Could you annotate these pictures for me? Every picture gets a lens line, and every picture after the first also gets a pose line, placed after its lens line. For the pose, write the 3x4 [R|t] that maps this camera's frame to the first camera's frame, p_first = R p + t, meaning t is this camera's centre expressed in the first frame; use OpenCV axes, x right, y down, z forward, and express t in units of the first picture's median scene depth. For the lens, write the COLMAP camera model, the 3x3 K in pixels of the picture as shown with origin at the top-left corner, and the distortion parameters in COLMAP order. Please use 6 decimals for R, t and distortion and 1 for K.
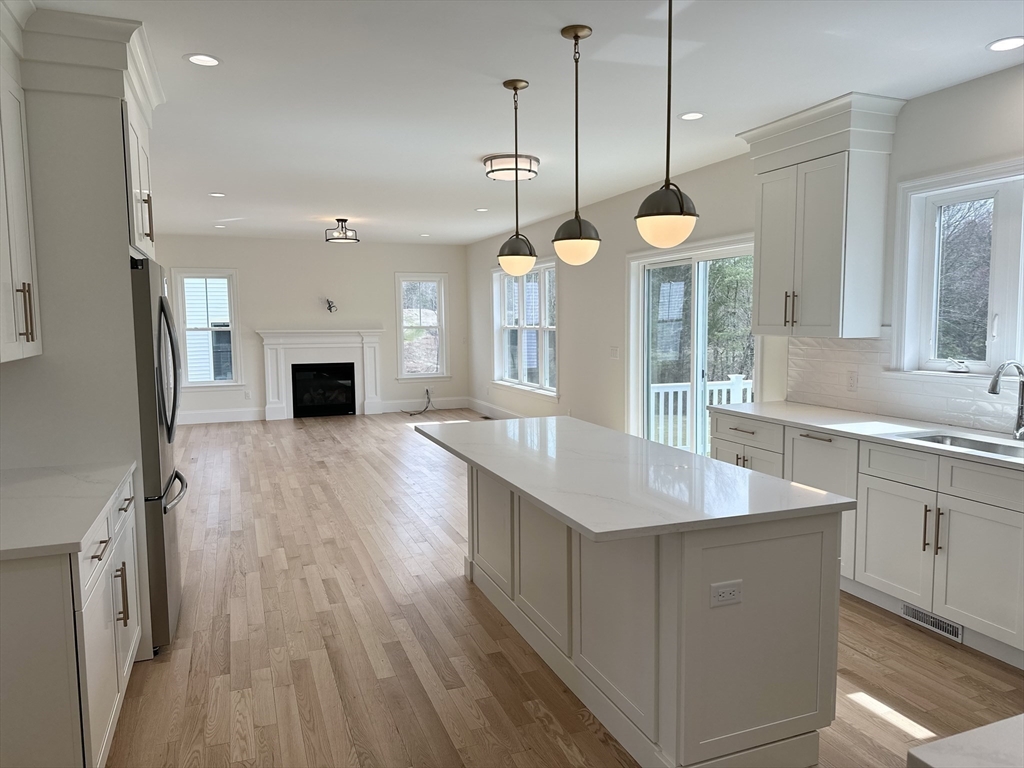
lens RADIAL K [[710.9, 0, 508.7], [0, 710.9, 384.2], [0, 0, 1]] dist [0.067037, -0.090183]
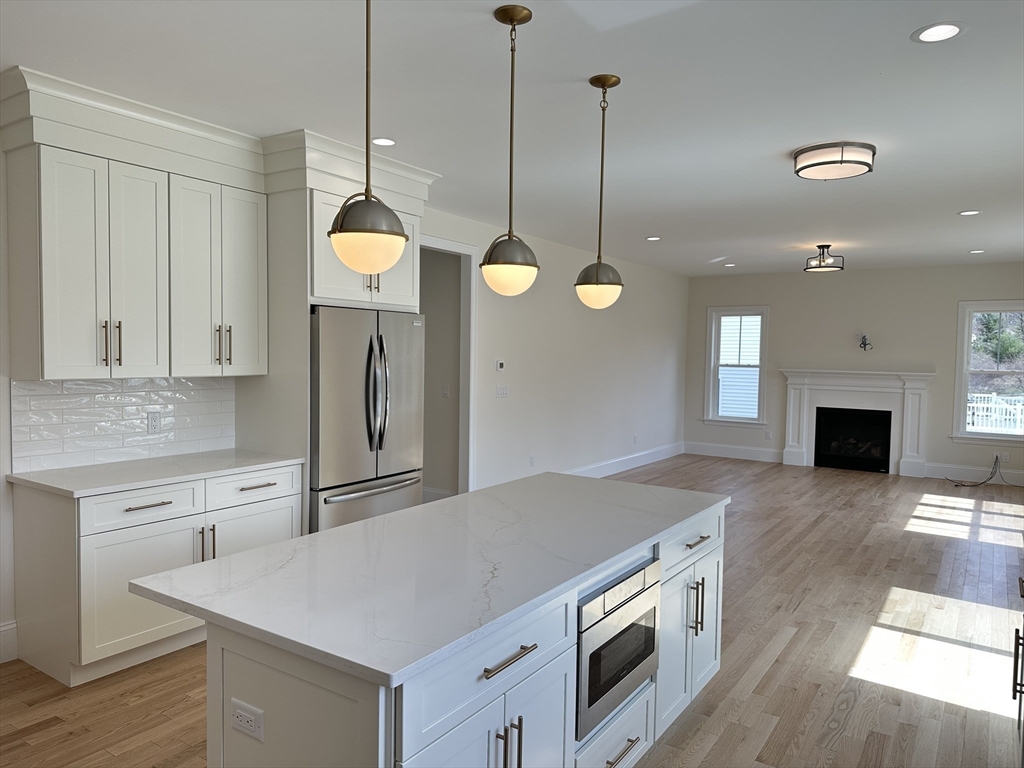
lens RADIAL K [[710.9, 0, 508.7], [0, 710.9, 384.2], [0, 0, 1]] dist [0.067037, -0.090183]
pose [[0.562333, 0.054889, -0.825087, 0.231834], [-0.098569, 0.995130, -0.000978, -0.017474], [0.821015, 0.081878, 0.565005, 0.159875]]
